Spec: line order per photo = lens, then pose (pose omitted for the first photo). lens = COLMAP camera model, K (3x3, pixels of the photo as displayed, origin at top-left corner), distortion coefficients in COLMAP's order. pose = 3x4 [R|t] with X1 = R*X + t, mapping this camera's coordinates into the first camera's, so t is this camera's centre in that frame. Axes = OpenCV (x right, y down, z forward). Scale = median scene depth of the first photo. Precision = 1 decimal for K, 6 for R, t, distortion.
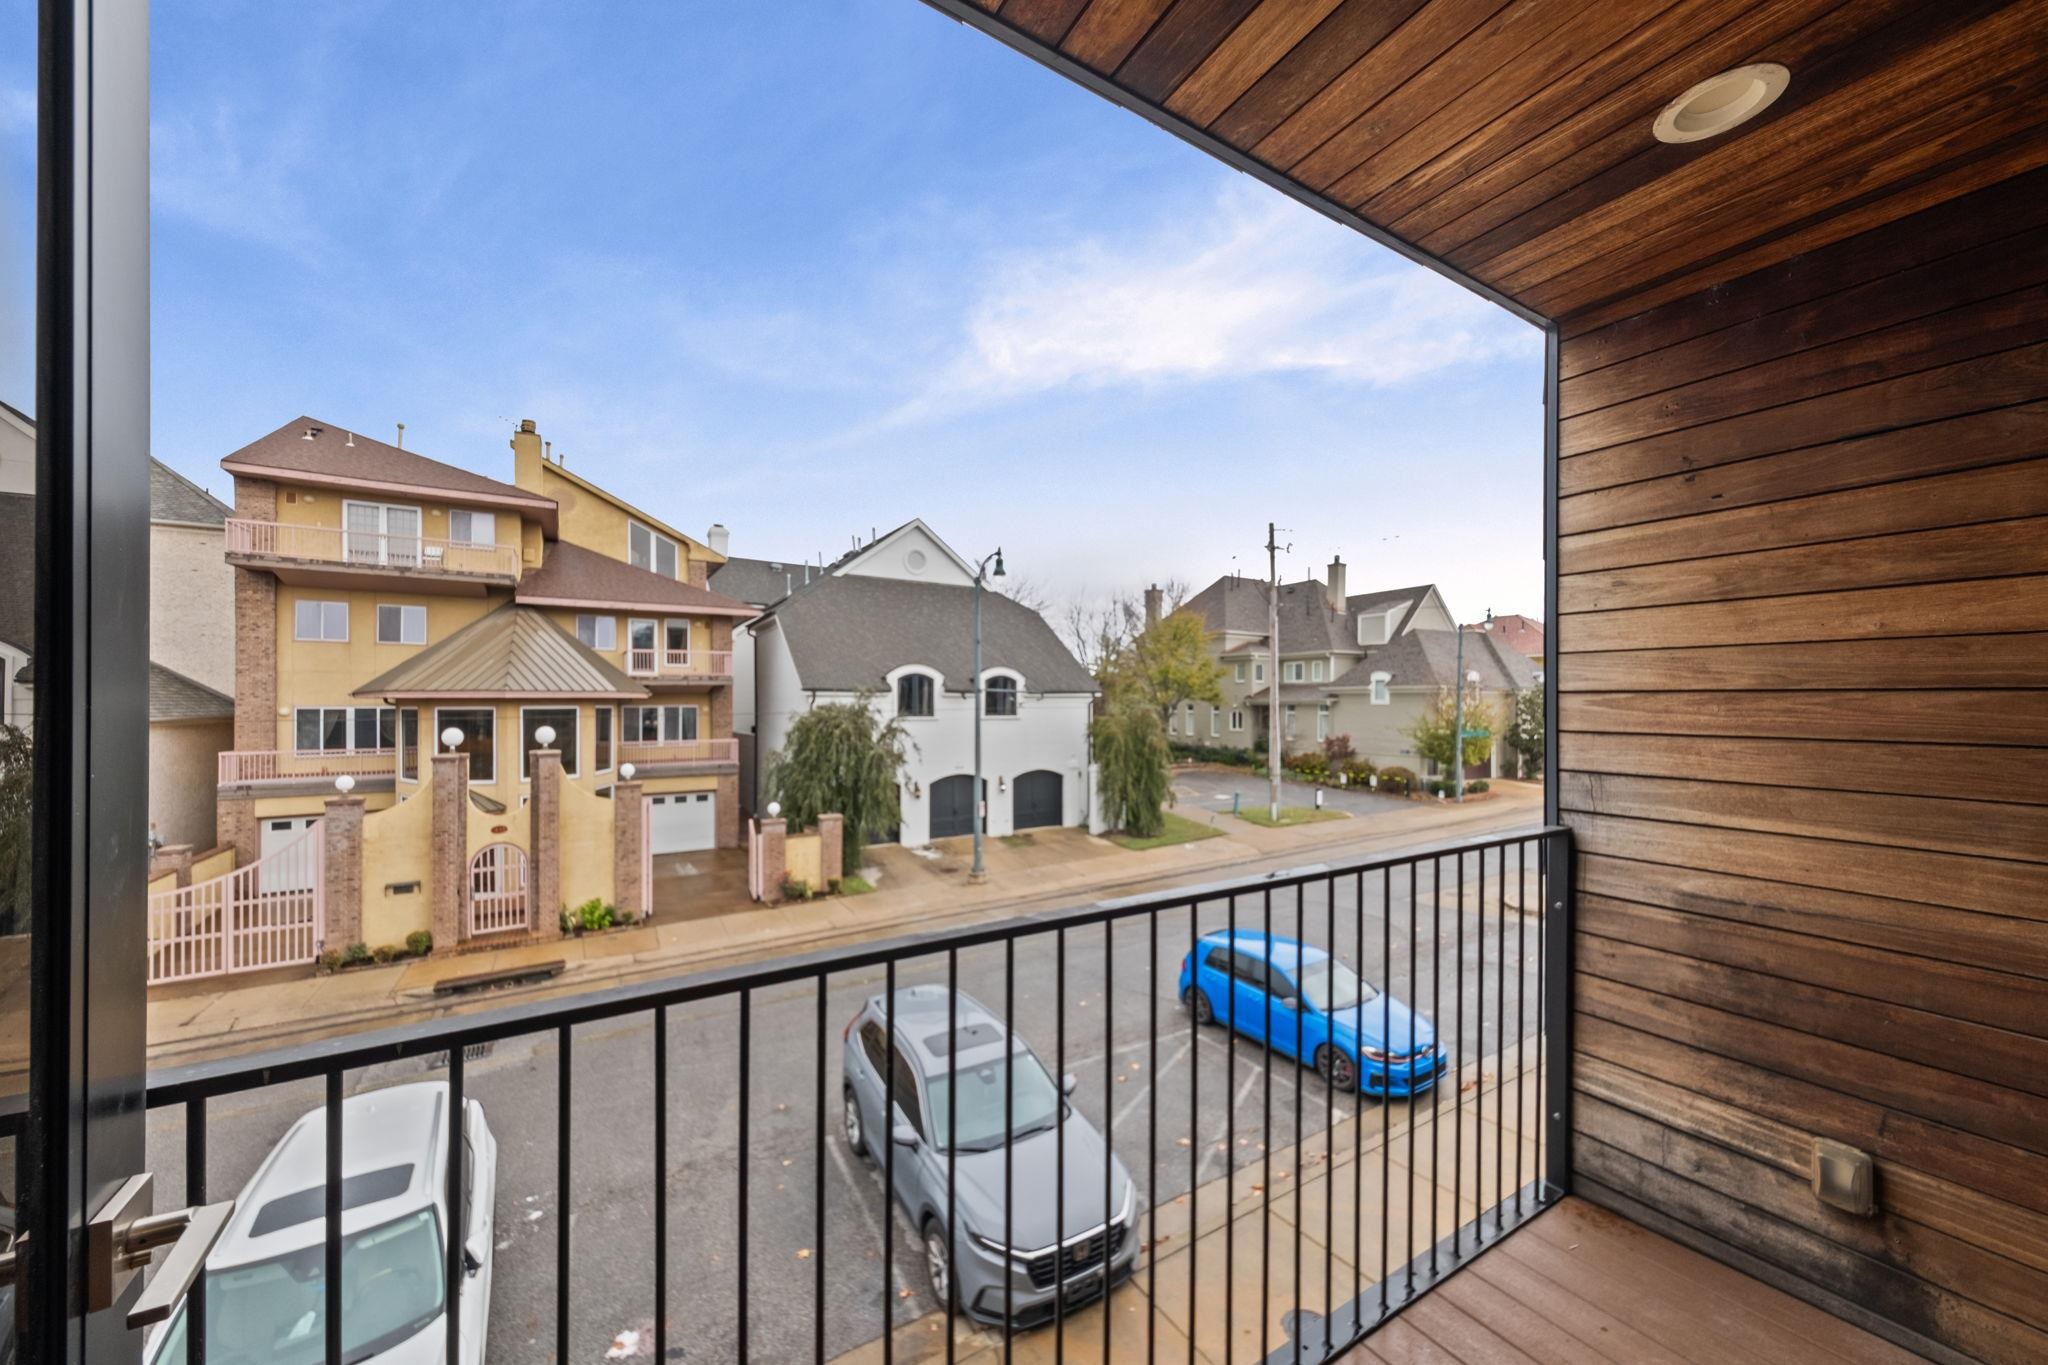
lens RADIAL K [[753.9, 0, 1024.0], [0, 753.9, 682.5], [0, 0, 1]] dist [0.011929, -0.000103]
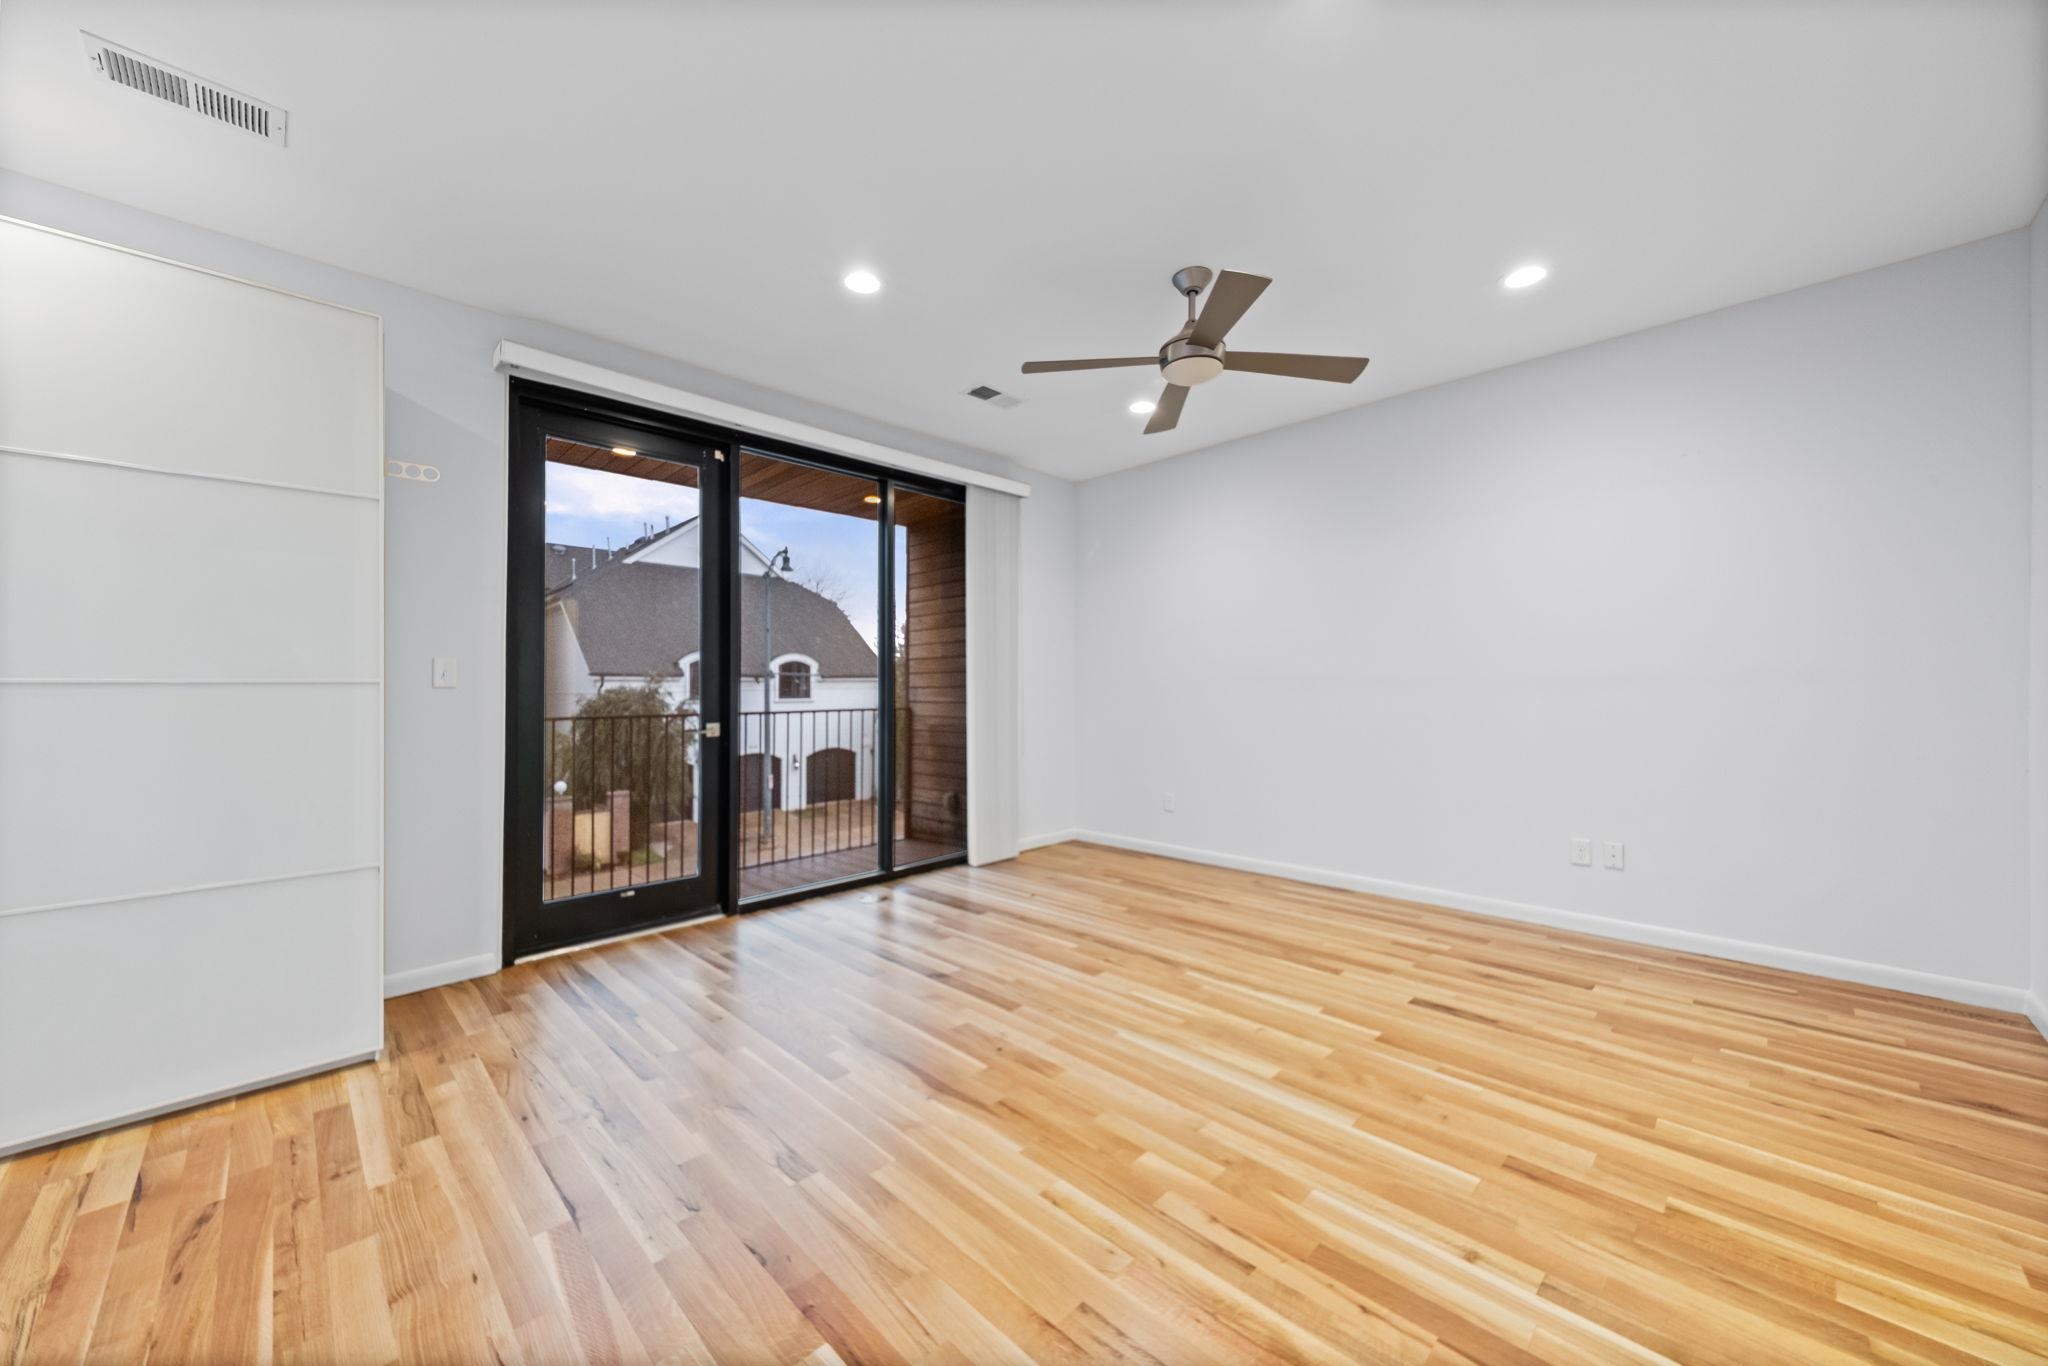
lens RADIAL K [[737.6, 0, 1027.7], [0, 737.6, 662.0], [0, 0, 1]] dist [-0.000017, -0.000025]
pose [[0.968047, -0.002415, 0.250756, 0.038081], [0.004791, 0.999949, -0.008865, 0.004159], [-0.250722, 0.009783, 0.968010, -0.144976]]
